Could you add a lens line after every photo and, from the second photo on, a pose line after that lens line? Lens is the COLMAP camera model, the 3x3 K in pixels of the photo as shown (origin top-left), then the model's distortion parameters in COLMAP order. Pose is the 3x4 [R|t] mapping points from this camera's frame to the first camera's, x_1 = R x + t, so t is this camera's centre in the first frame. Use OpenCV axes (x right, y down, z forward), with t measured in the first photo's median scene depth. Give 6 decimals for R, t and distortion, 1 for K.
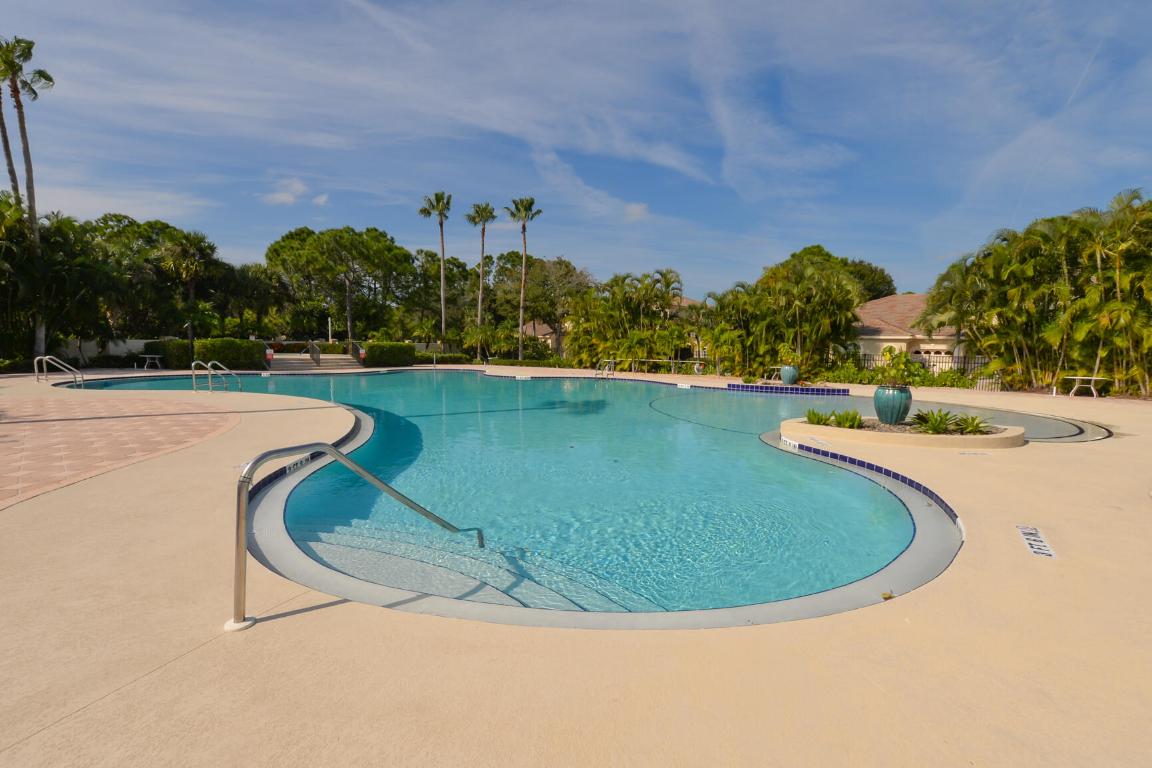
lens RADIAL K [[500.0, 0, 574.7], [0, 500.0, 398.4], [0, 0, 1]] dist [-0.012936, 0.000732]
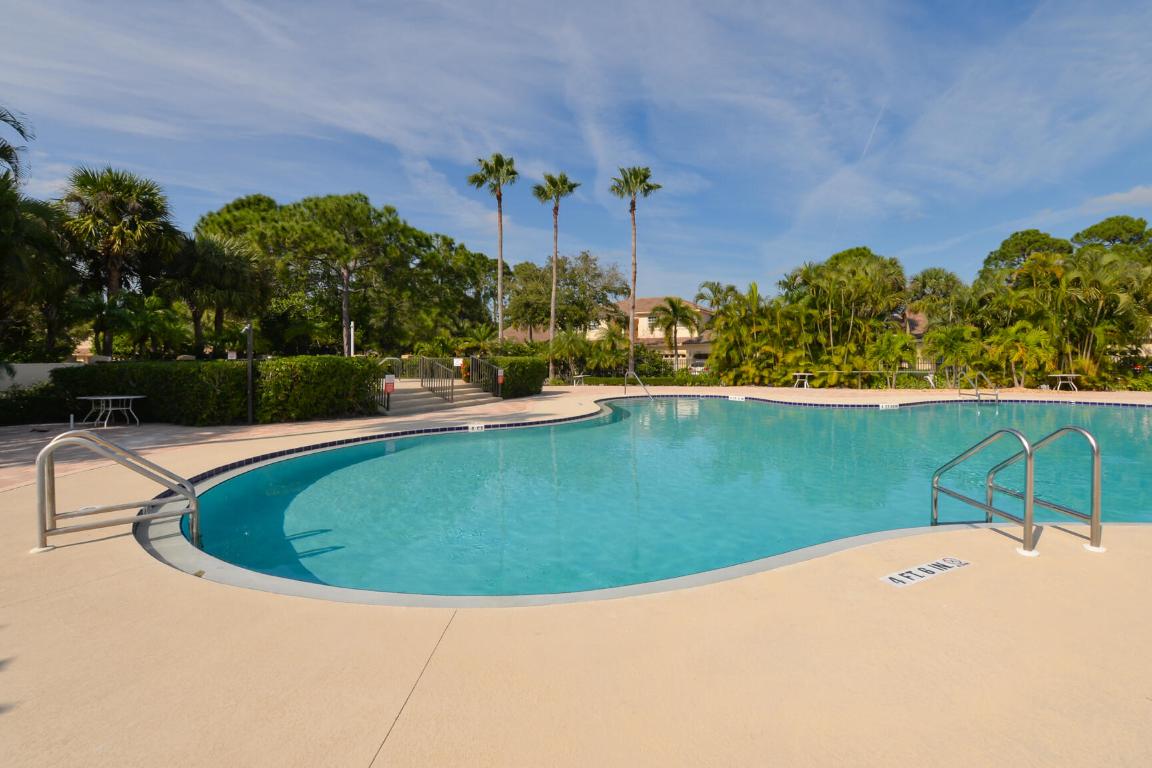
lens RADIAL K [[509.7, 0, 592.2], [0, 509.7, 356.4], [0, 0, 1]] dist [-0.023716, -0.000005]
pose [[0.958987, -0.023787, 0.282450, -0.352816], [0.053613, 0.993707, -0.098342, -0.033373], [-0.278333, 0.109451, 0.954228, 0.267622]]
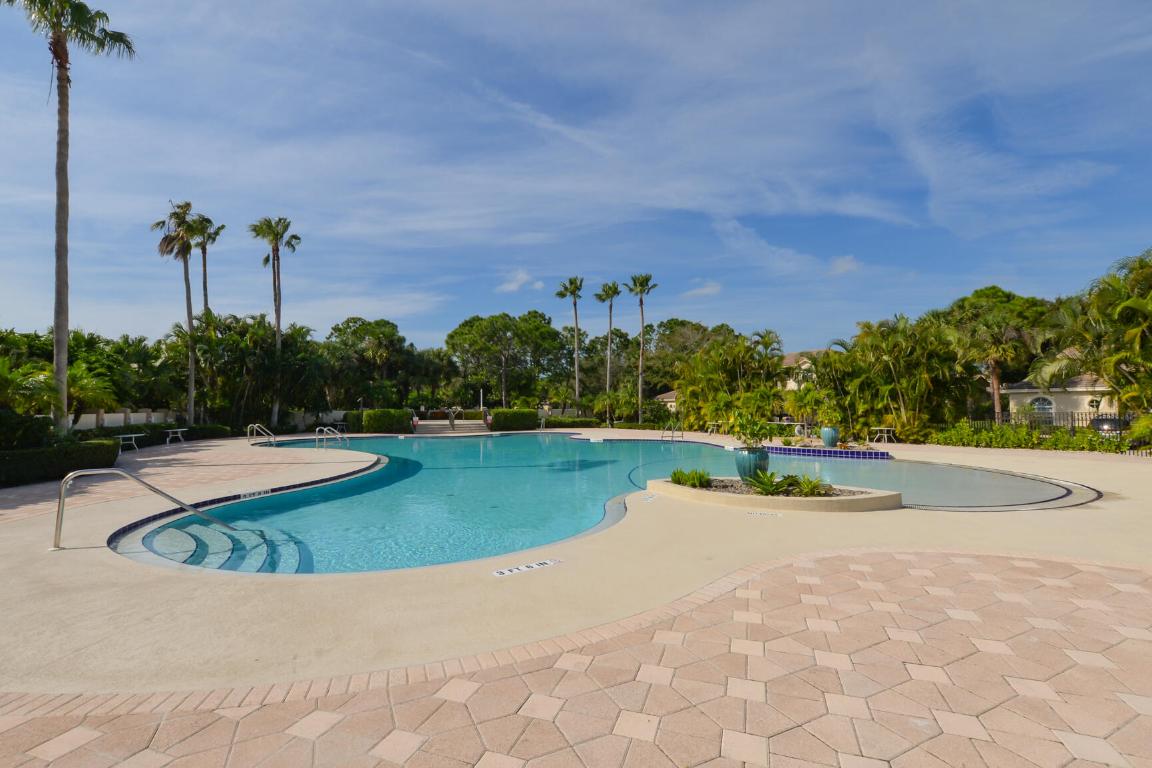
lens RADIAL K [[499.5, 0, 588.2], [0, 499.5, 380.3], [0, 0, 1]] dist [-0.014616, 0.000145]
pose [[0.940417, -0.040197, -0.337638, 0.135218], [-0.014828, 0.987195, -0.158830, 0.001472], [0.339699, 0.154373, 0.927779, -0.016272]]
